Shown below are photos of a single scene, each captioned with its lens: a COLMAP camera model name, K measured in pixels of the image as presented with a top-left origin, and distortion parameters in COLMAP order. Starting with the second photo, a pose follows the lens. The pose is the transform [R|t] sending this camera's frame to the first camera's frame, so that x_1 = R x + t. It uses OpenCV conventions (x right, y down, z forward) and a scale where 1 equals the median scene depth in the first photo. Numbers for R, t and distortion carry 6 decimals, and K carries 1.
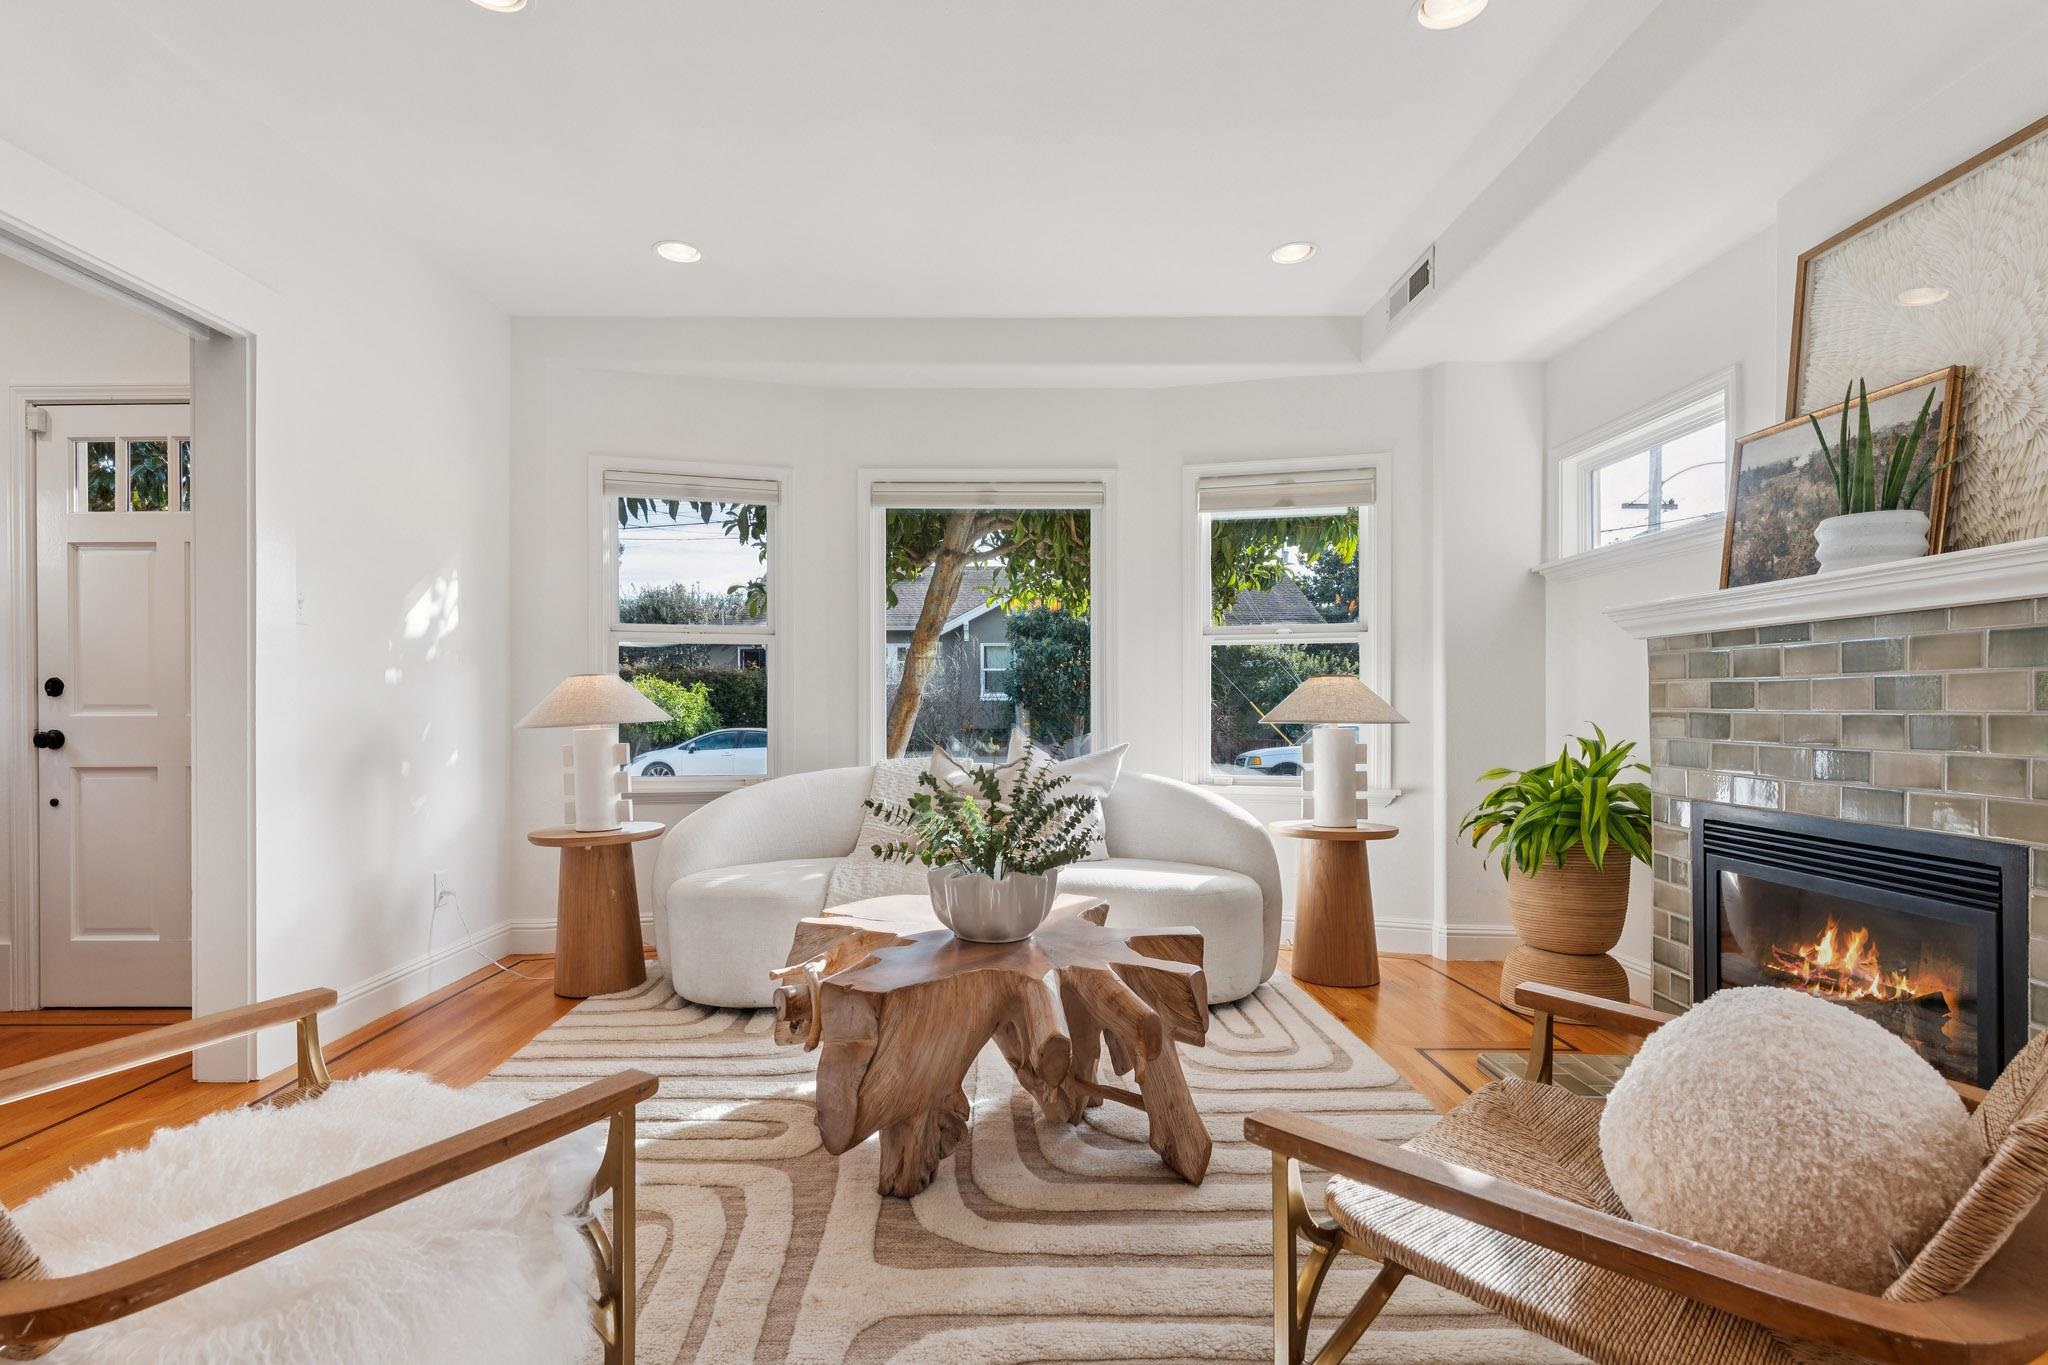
lens RADIAL K [[950.5, 0, 1027.3], [0, 950.5, 717.9], [0, 0, 1]] dist [-0.004952, -0.000264]
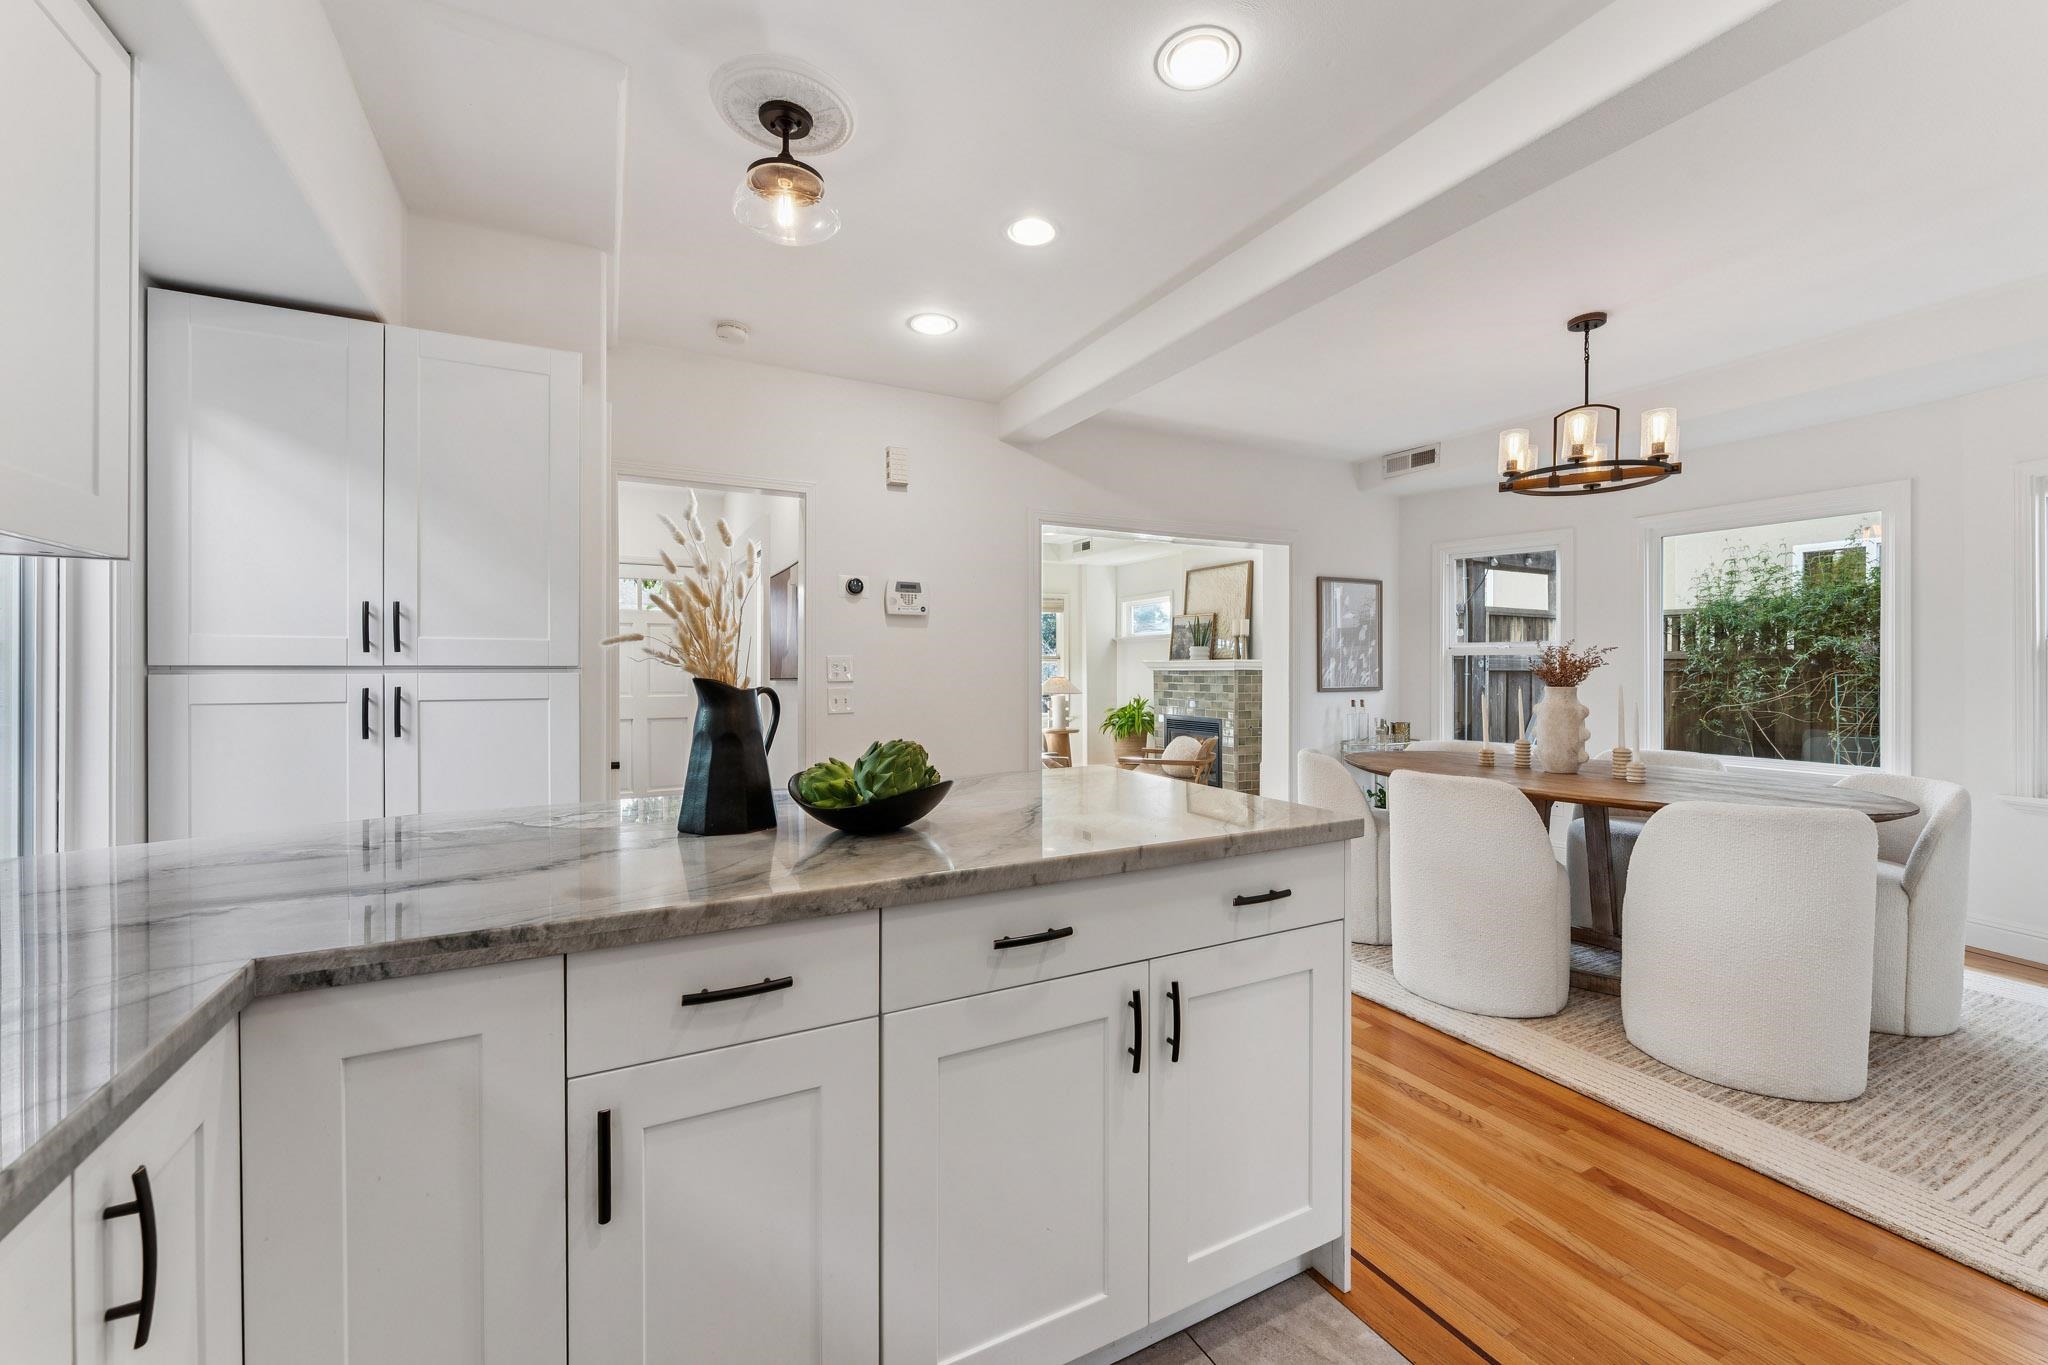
lens RADIAL K [[814.9, 0, 1016.1], [0, 814.9, 674.1], [0, 0, 1]] dist [-0.000716, -0.000831]
pose [[0.892149, 0.002246, 0.451736, -0.995491], [0.000974, 0.999976, -0.006896, -0.040930], [-0.451741, 0.006593, 0.892125, -1.258727]]
